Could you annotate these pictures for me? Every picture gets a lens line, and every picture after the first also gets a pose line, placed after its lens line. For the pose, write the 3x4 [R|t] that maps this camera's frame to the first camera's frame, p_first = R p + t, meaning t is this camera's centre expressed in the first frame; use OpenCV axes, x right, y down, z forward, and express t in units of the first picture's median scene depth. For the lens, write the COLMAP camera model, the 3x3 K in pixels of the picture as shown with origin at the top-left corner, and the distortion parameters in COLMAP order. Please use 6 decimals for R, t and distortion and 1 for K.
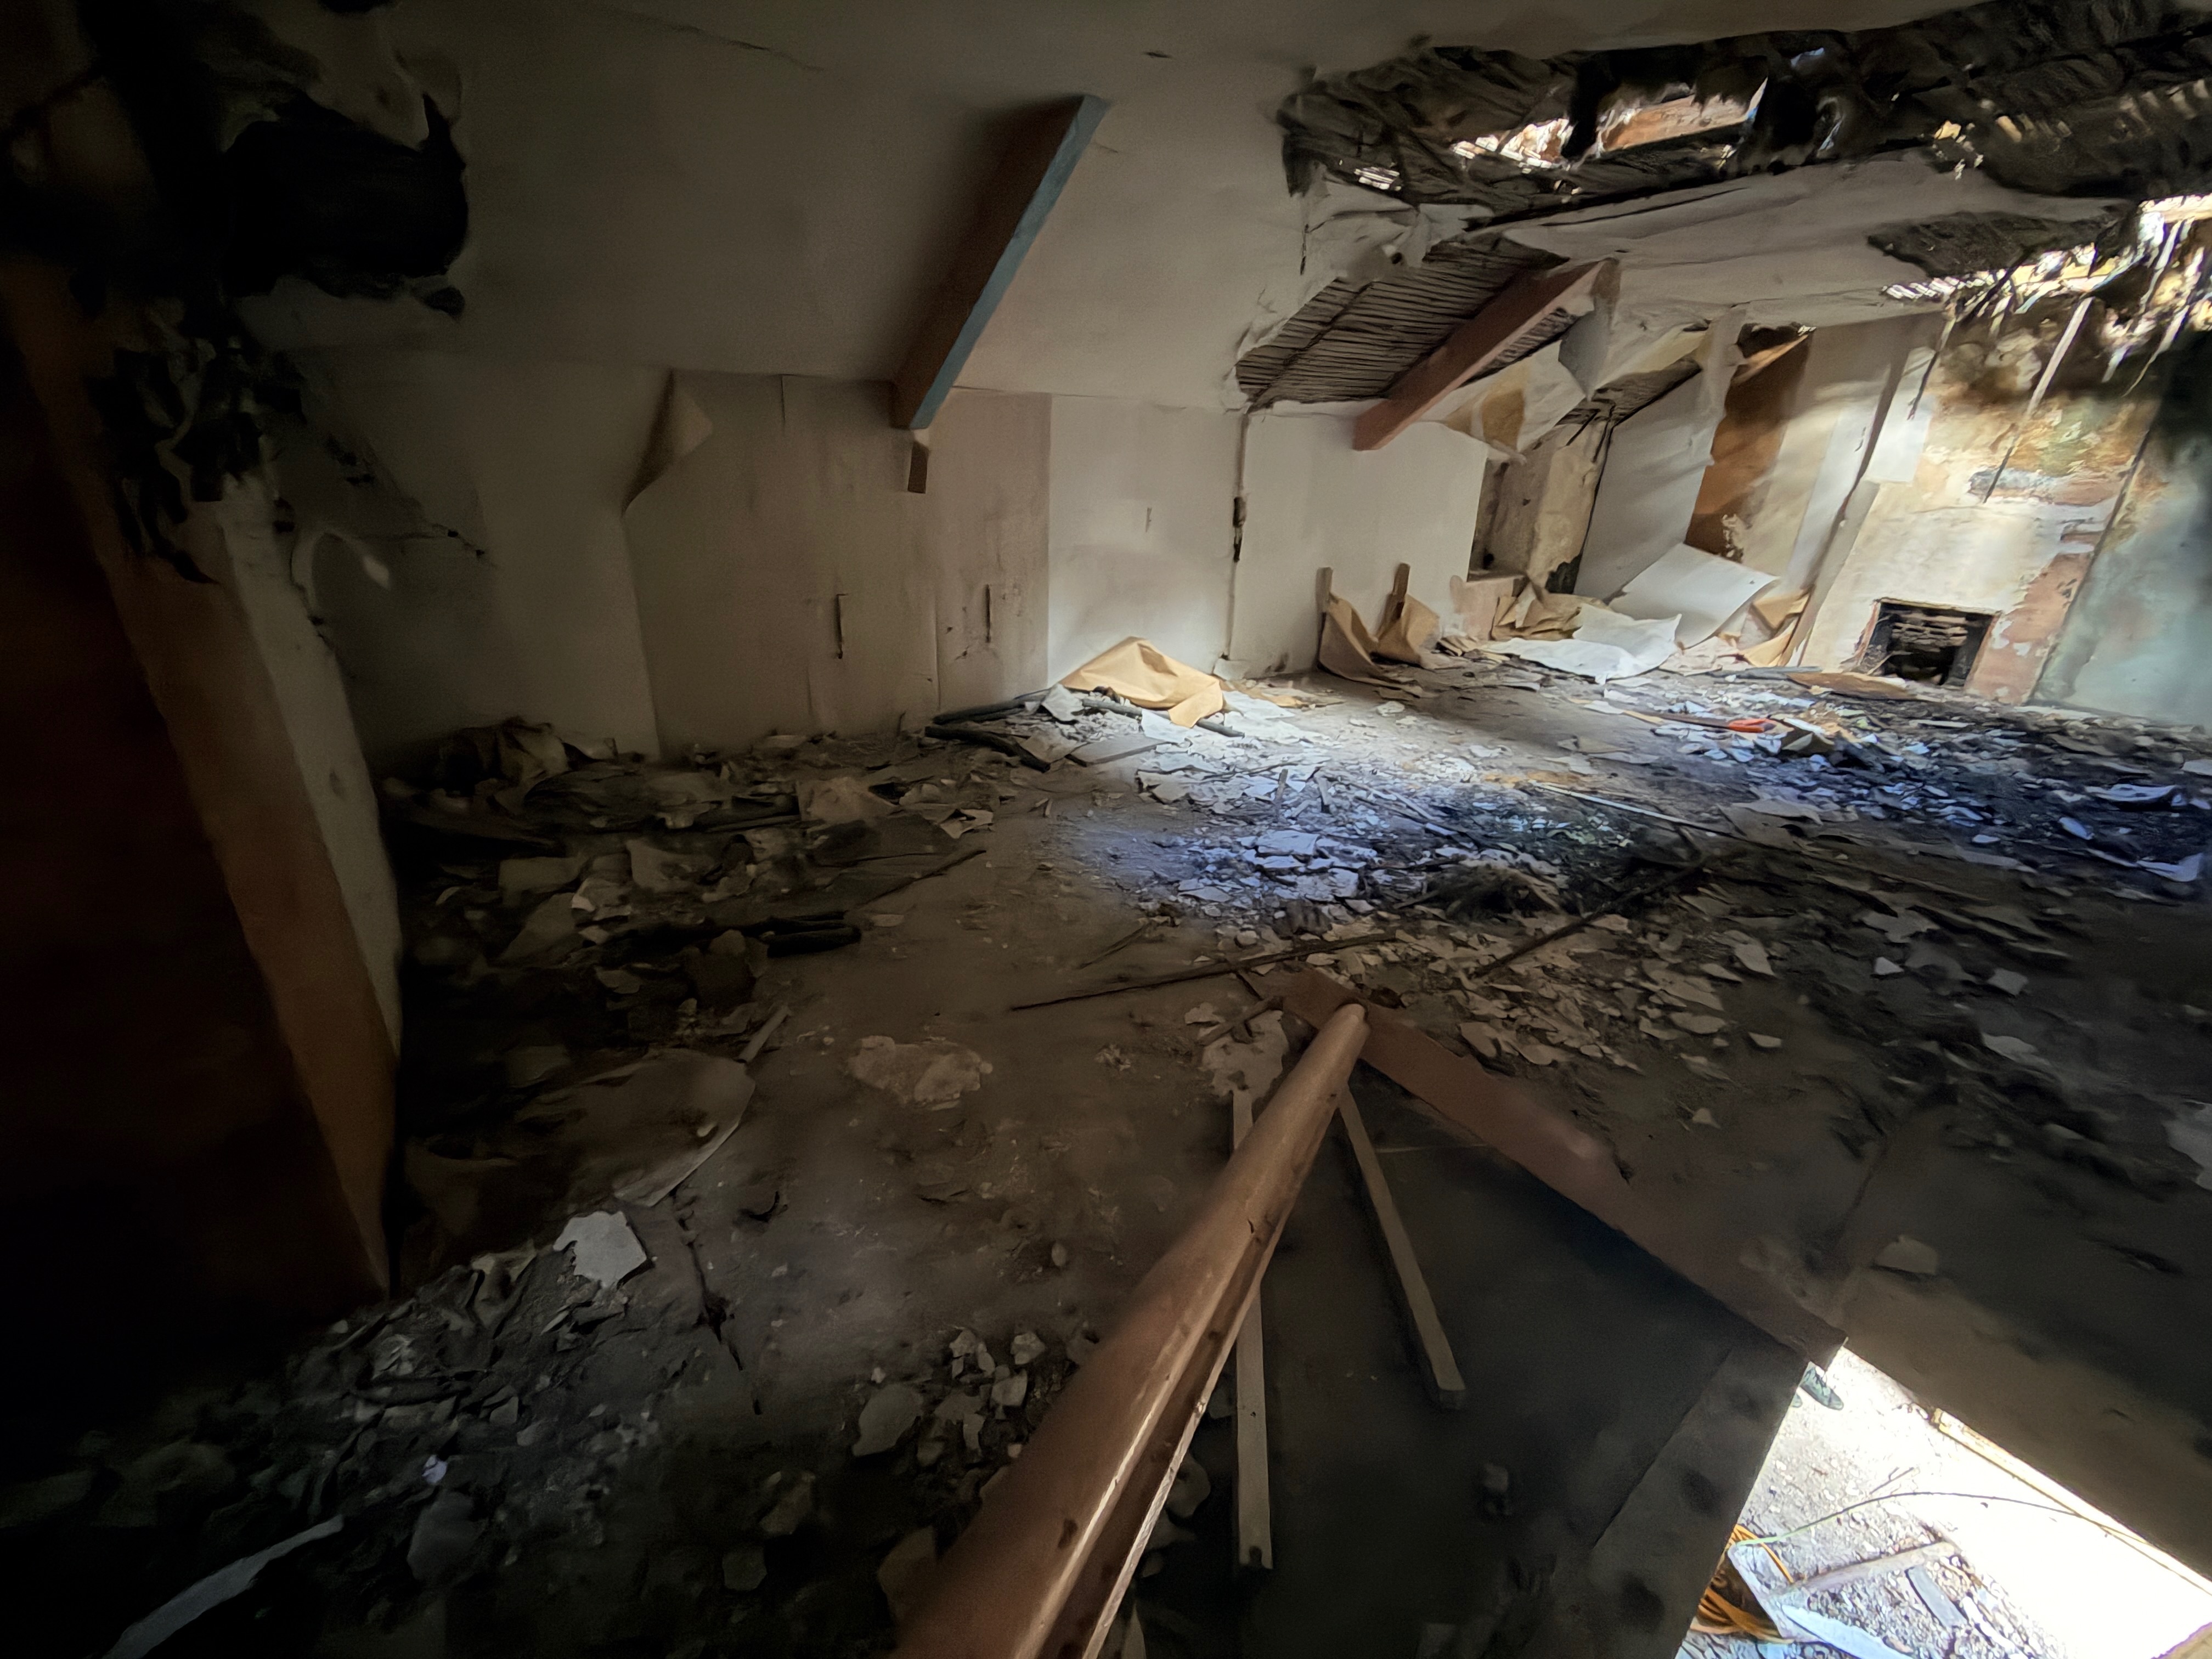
lens RADIAL K [[880.4, 0, 1098.9], [0, 880.4, 828.7], [0, 0, 1]] dist [-0.000355, -0.000044]
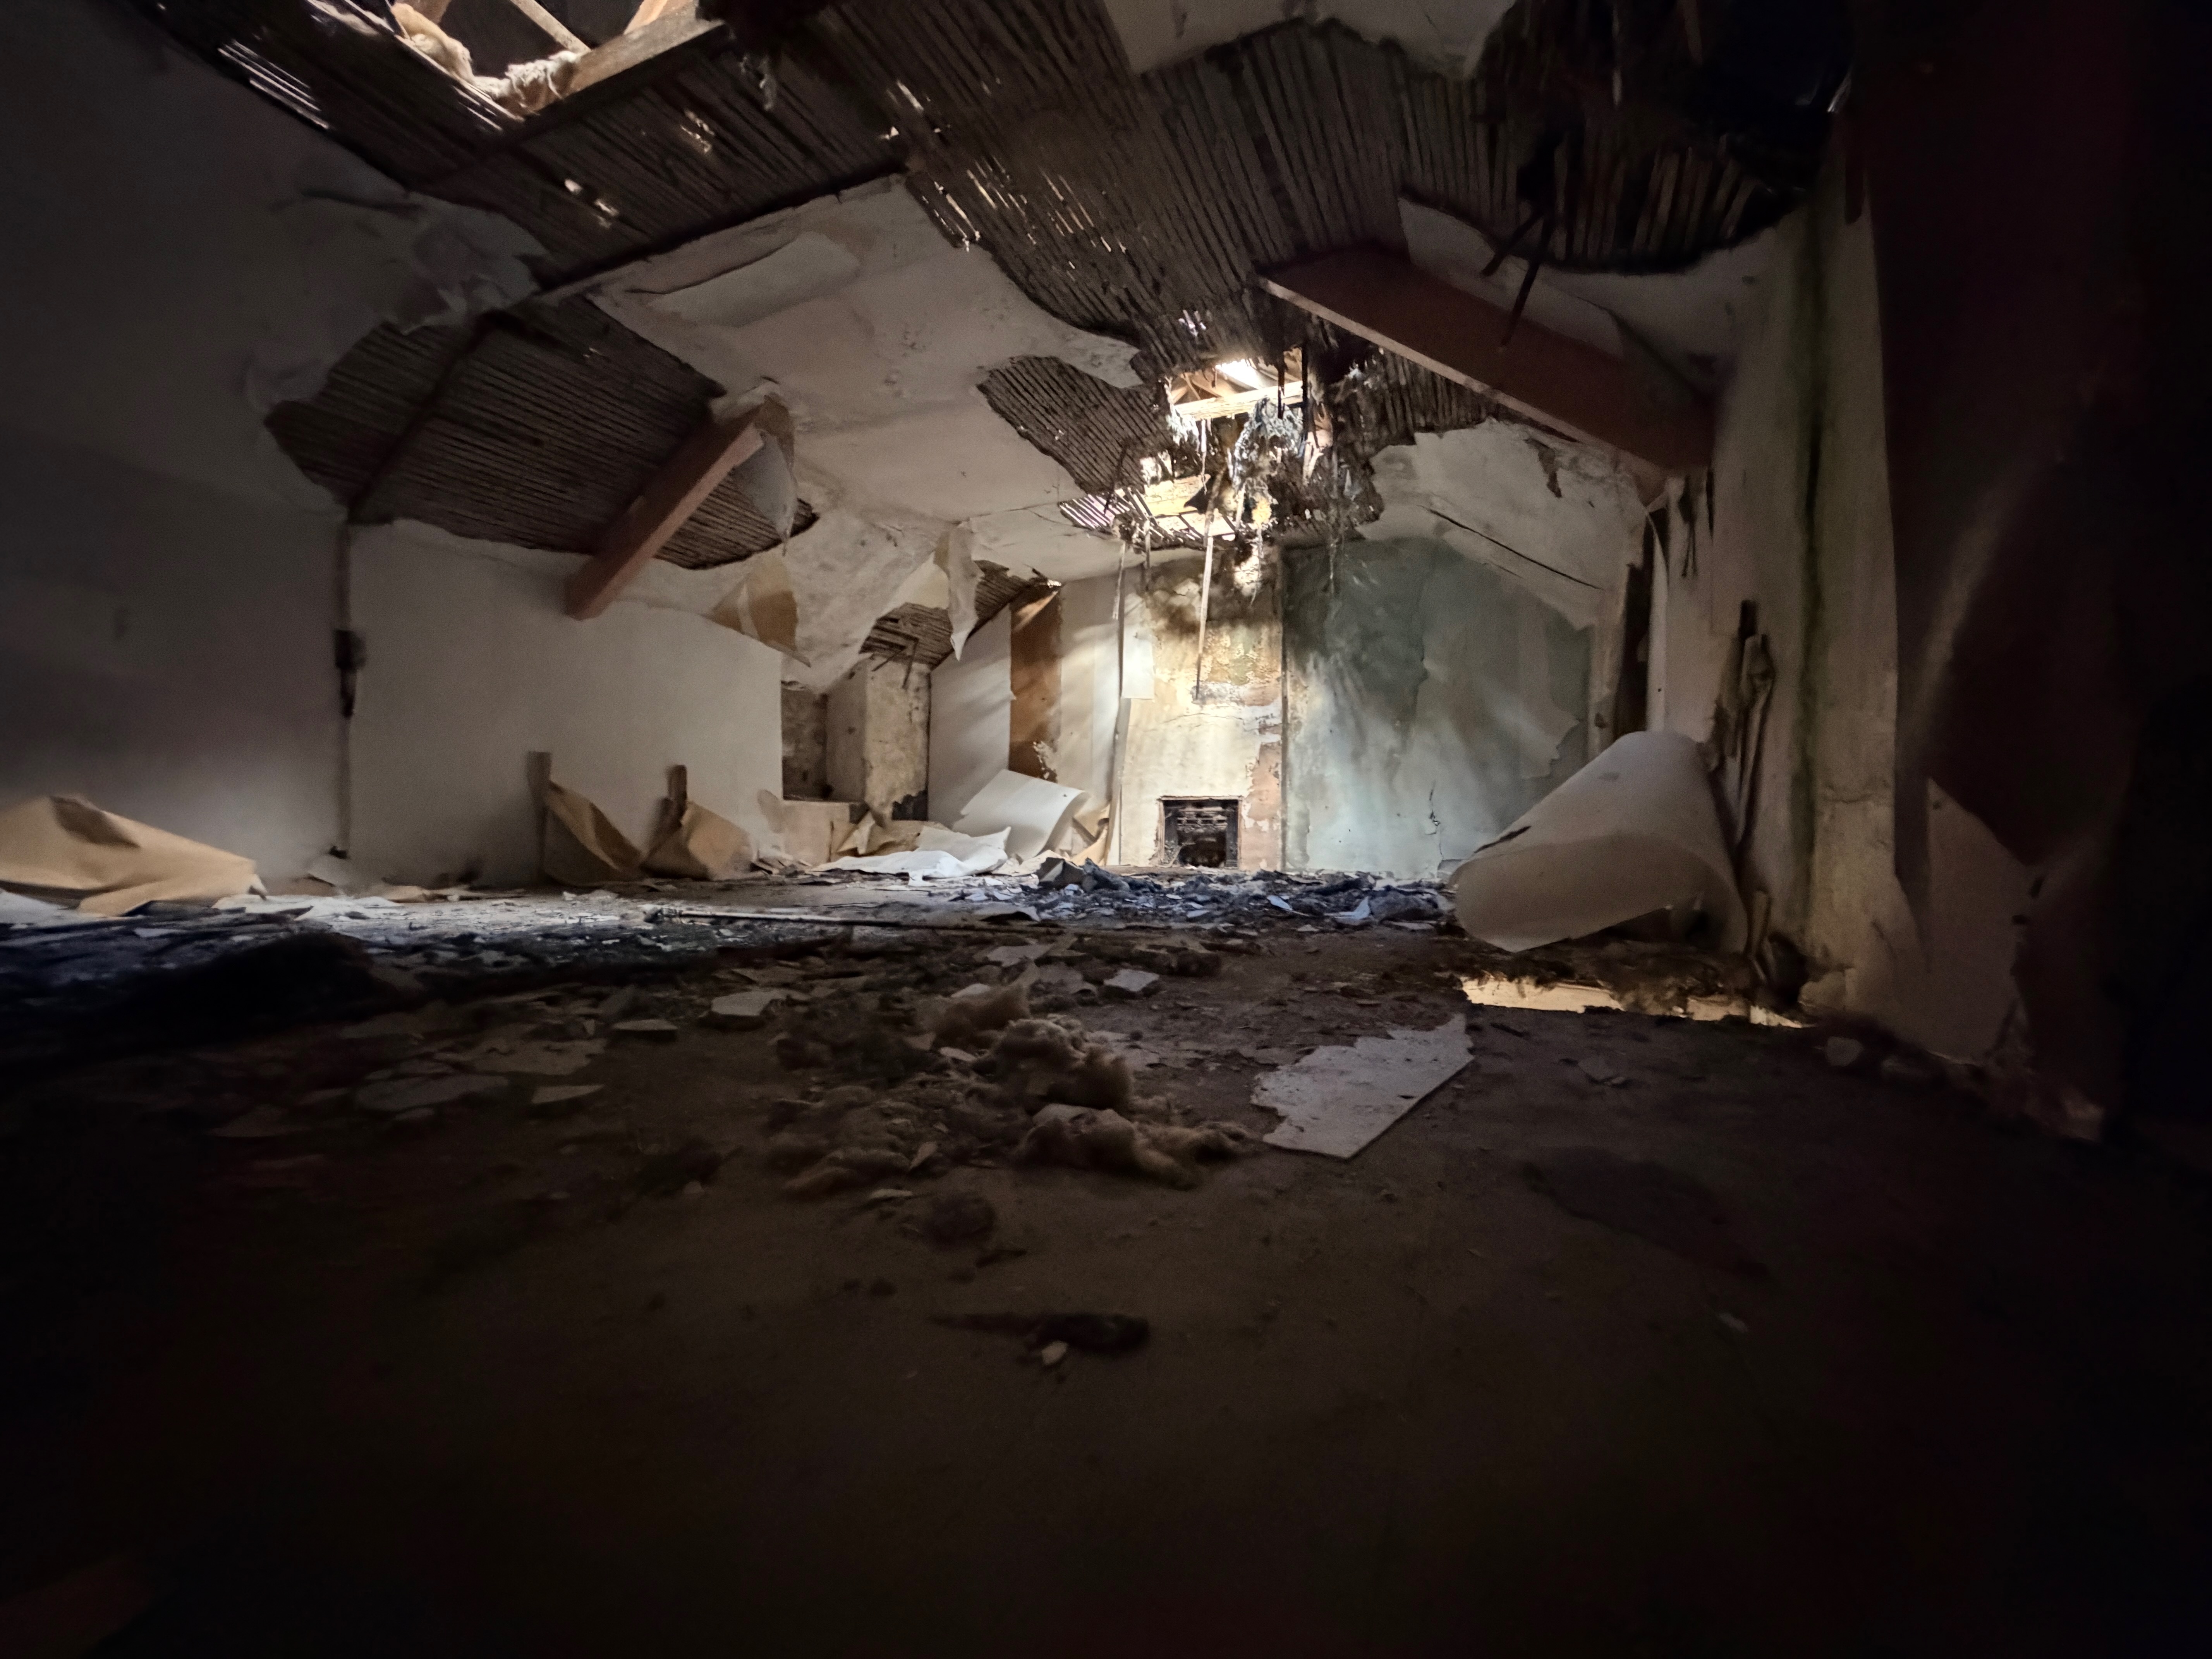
lens RADIAL K [[880.4, 0, 1098.9], [0, 880.4, 828.7], [0, 0, 1]] dist [-0.000355, -0.000044]
pose [[0.867292, -0.018262, 0.497464, 0.287496], [0.208734, 0.920571, -0.330118, 0.118017], [-0.451923, 0.390147, 0.802217, 0.183242]]
